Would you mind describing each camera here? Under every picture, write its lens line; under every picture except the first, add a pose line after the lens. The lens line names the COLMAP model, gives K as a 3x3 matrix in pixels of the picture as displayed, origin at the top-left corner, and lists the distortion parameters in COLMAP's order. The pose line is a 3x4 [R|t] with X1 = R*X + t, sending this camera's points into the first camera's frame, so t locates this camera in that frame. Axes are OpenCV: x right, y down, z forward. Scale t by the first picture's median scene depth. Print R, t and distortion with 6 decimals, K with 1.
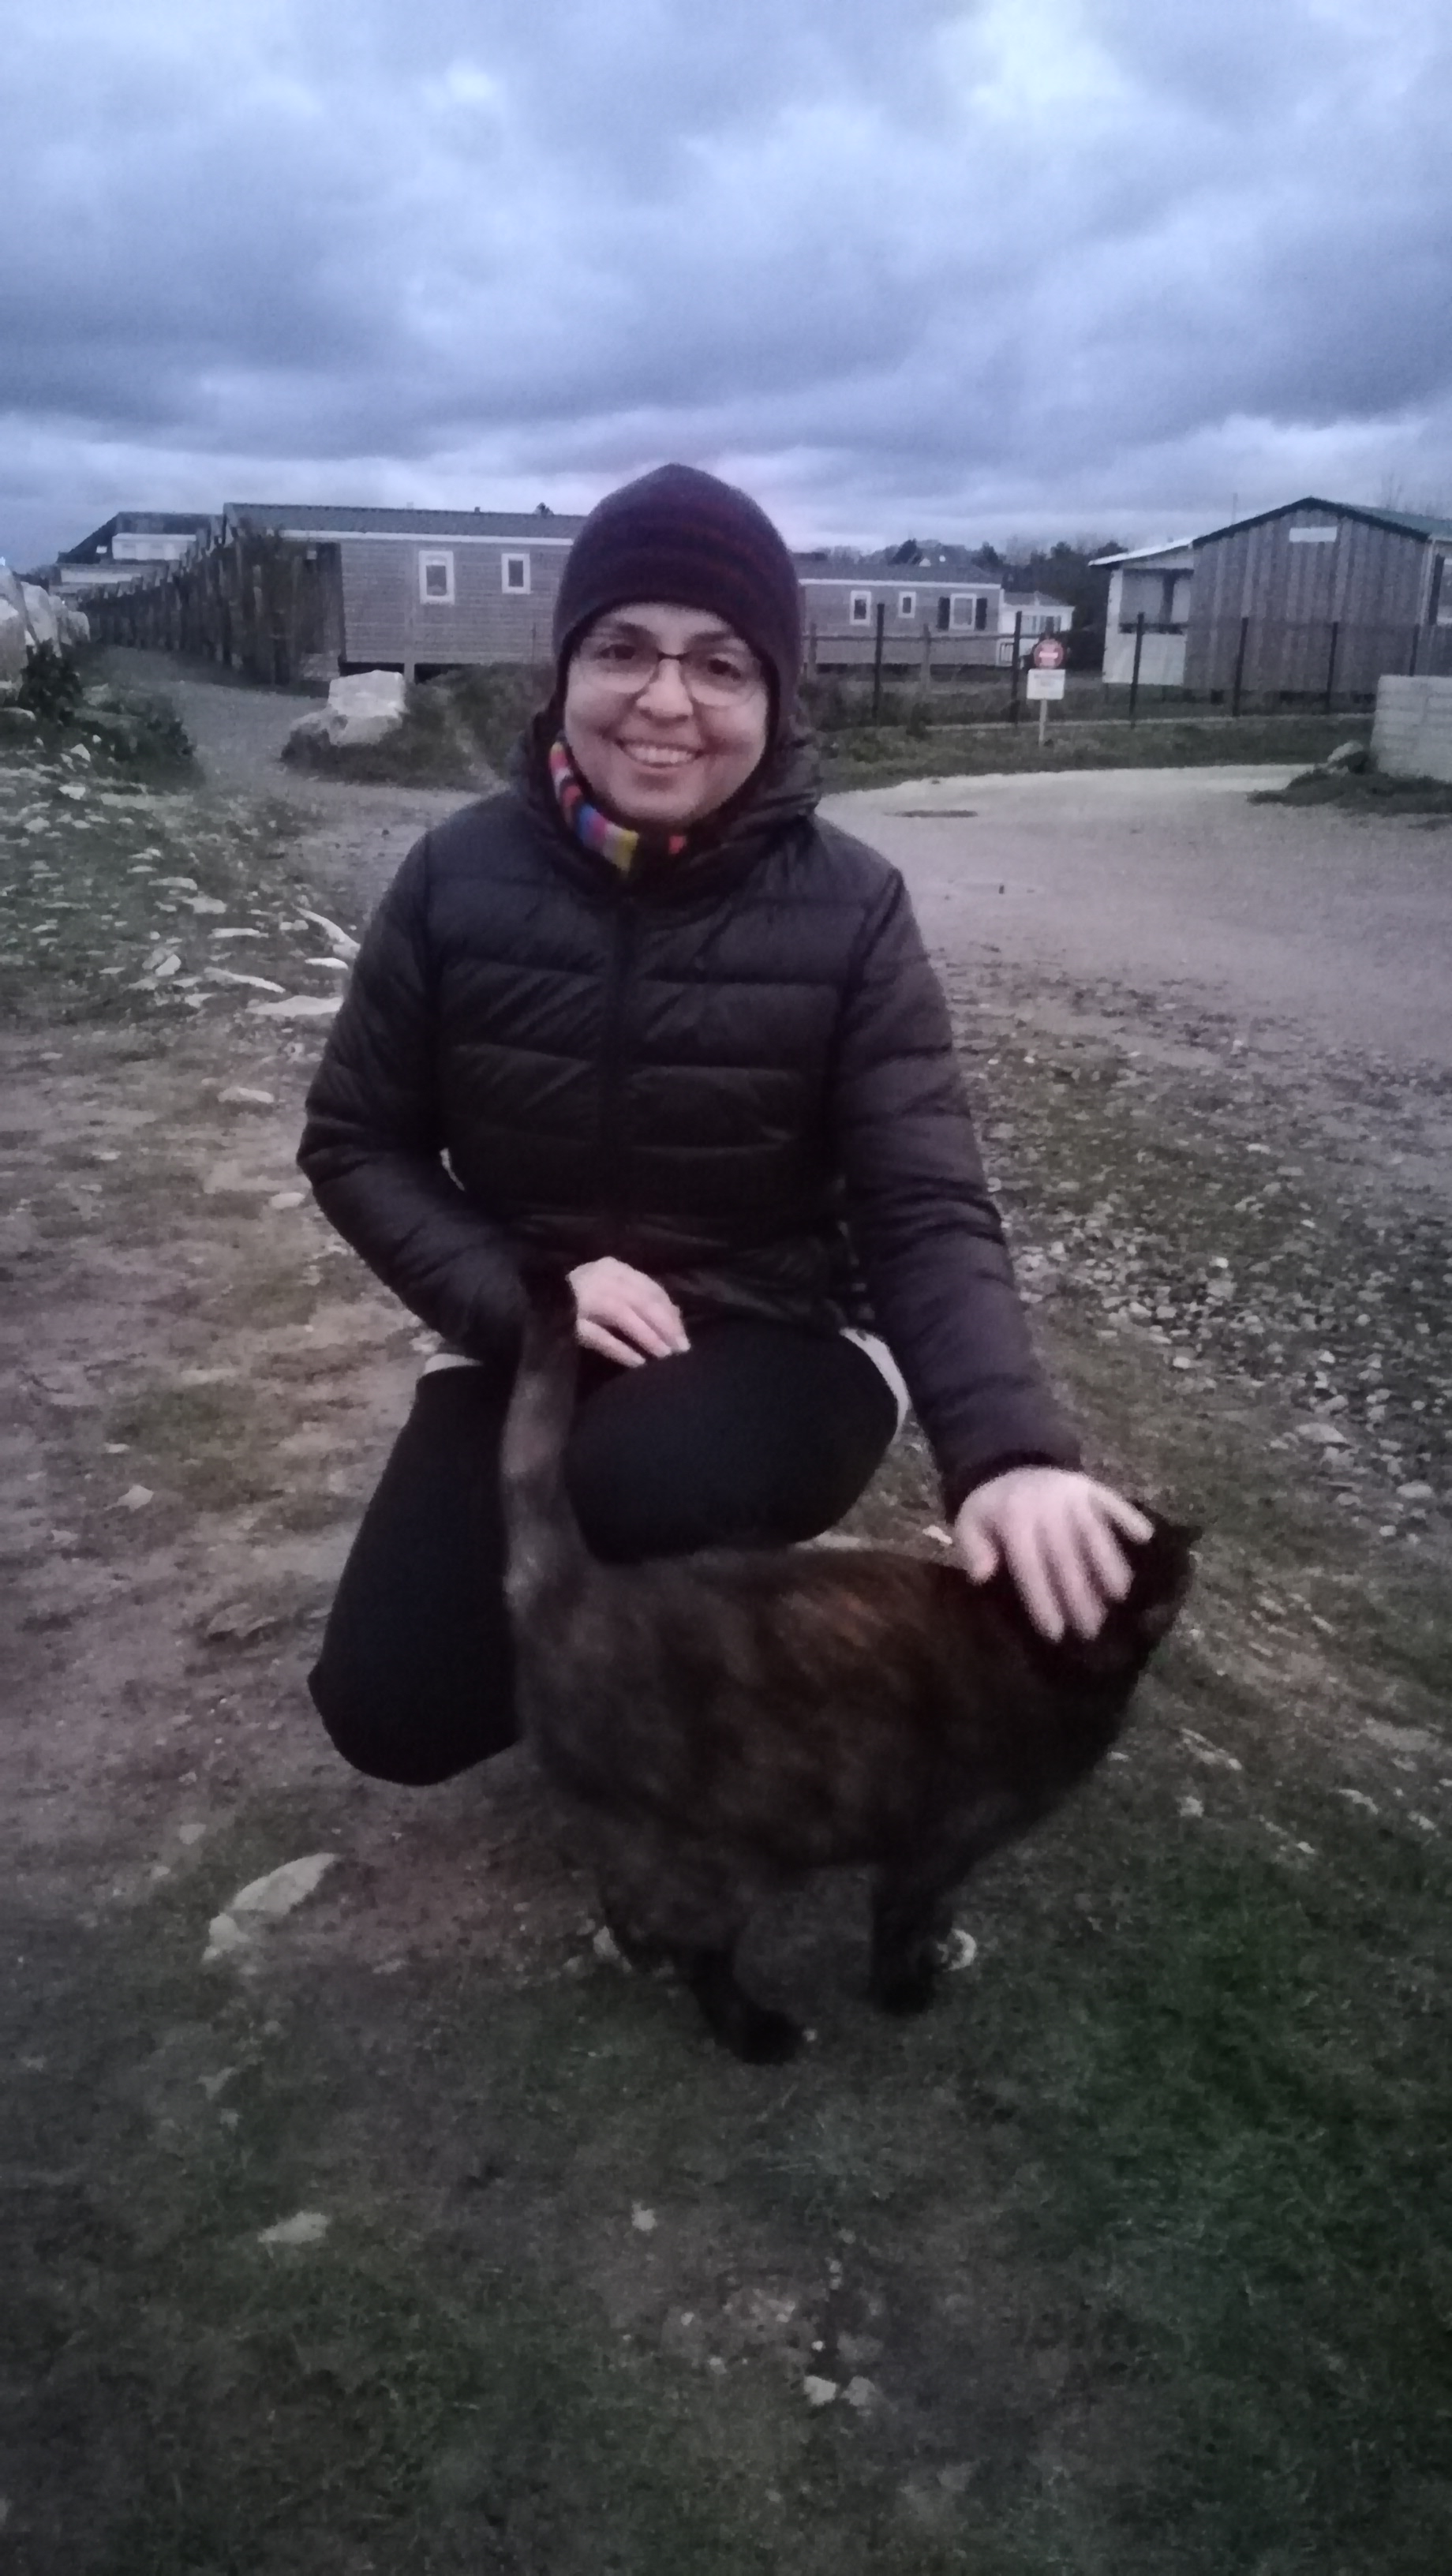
lens RADIAL K [[1862.9, 0, 726.0], [0, 1862.9, 1288.0], [0, 0, 1]] dist [0.028628, -0.056396]
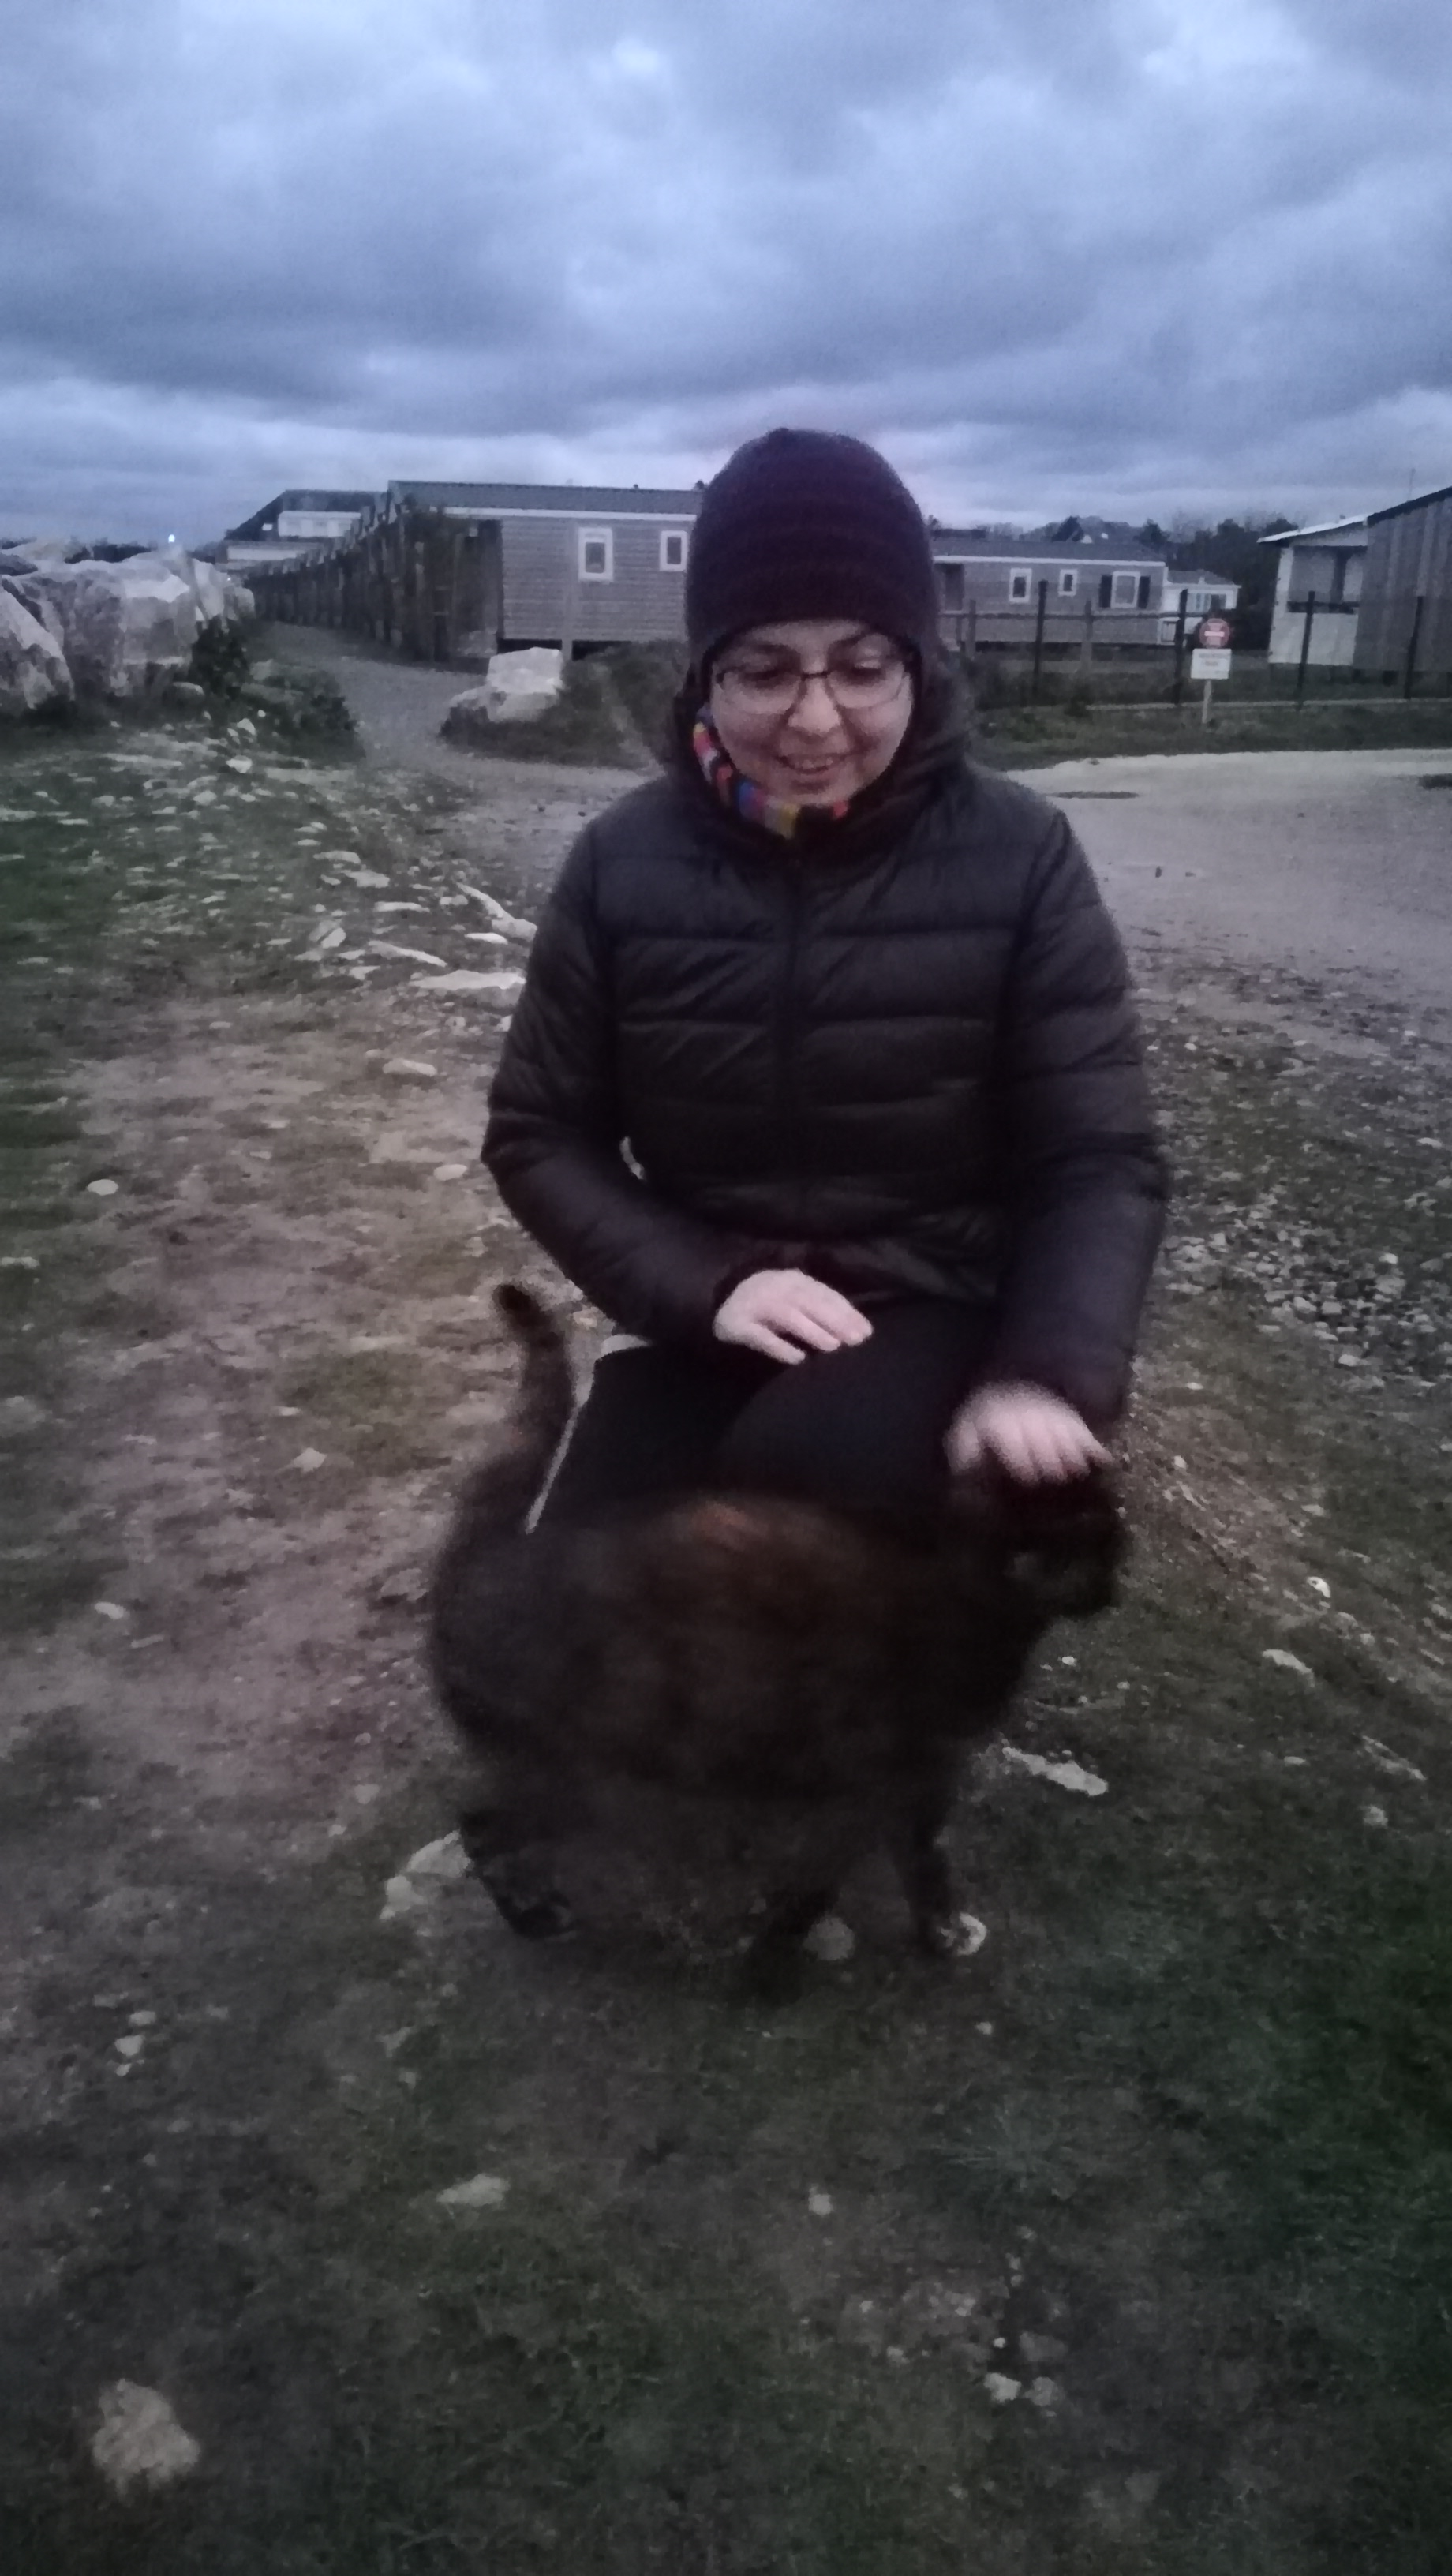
lens RADIAL K [[1862.9, 0, 726.0], [0, 1862.9, 1288.0], [0, 0, 1]] dist [0.028628, -0.056396]
pose [[0.997000, 0.028603, -0.071929, -0.006701], [-0.027845, 0.999546, 0.011510, 0.000064], [0.072226, -0.009472, 0.997343, 0.001347]]
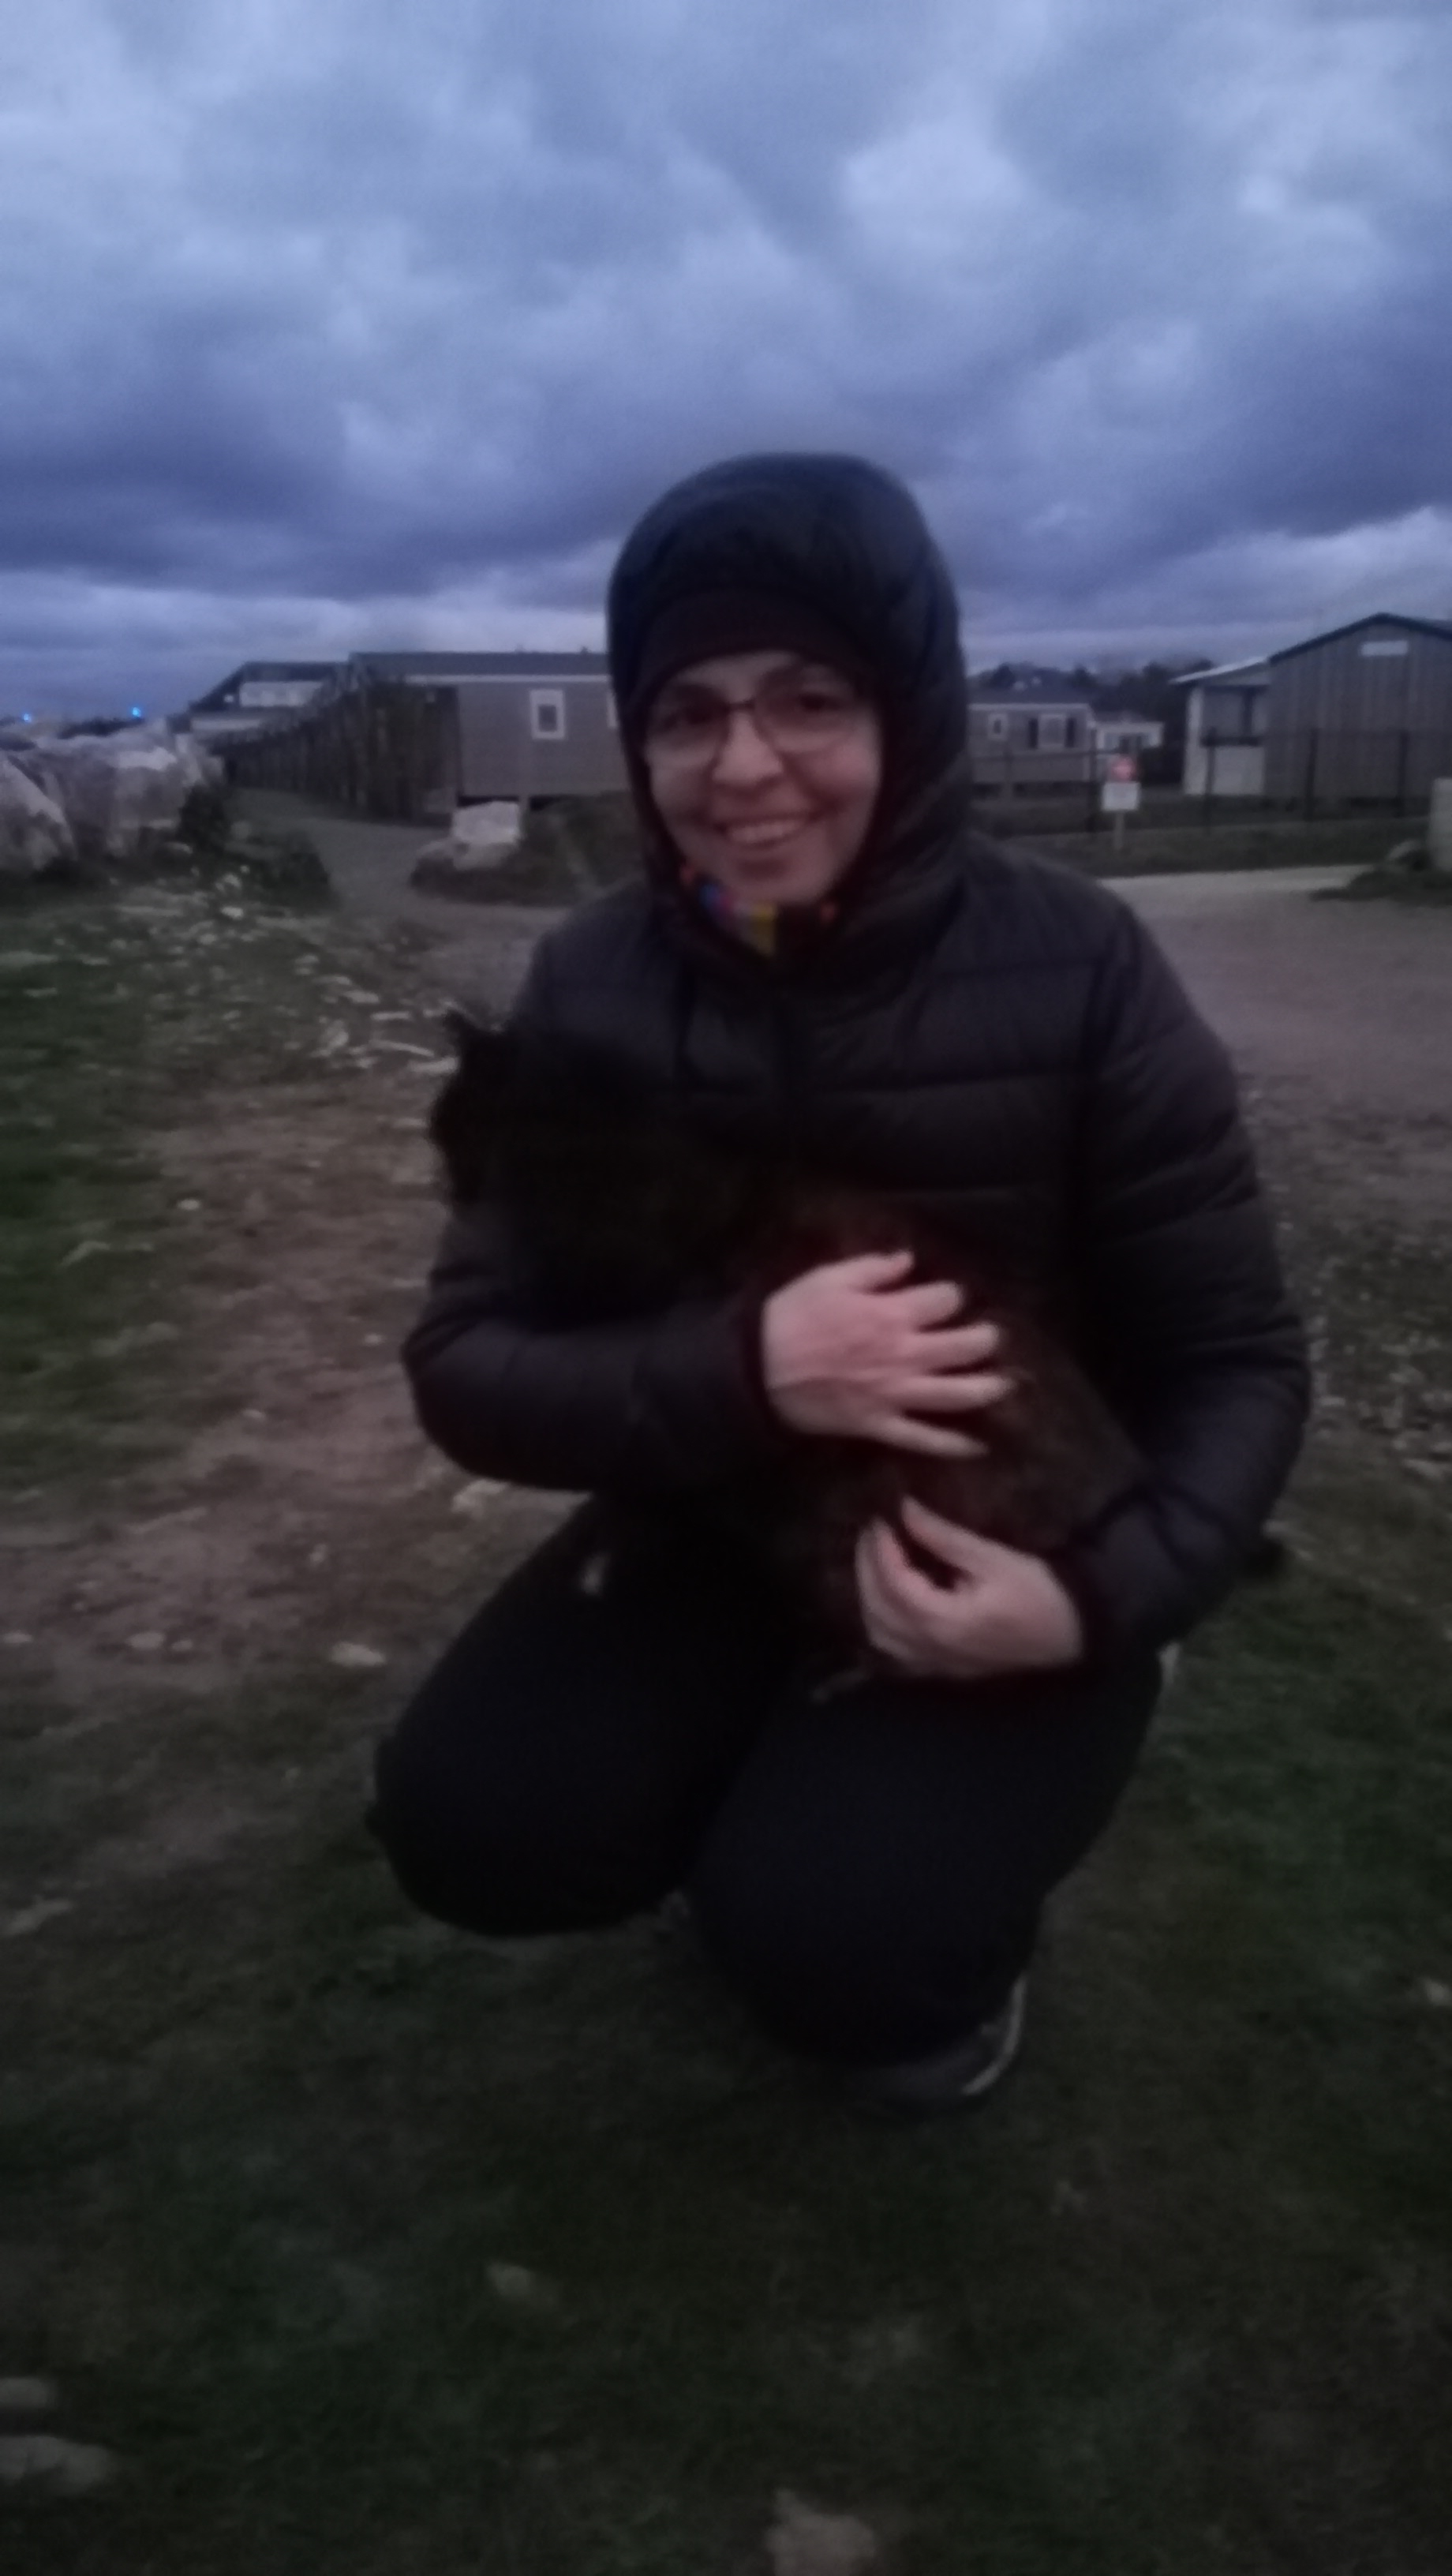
lens RADIAL K [[1862.9, 0, 726.0], [0, 1862.9, 1288.0], [0, 0, 1]] dist [0.028628, -0.056396]
pose [[0.998247, -0.012747, -0.057803, 0.017873], [0.009152, 0.998031, -0.062045, 0.059848], [0.058480, 0.061407, 0.996398, -0.165303]]
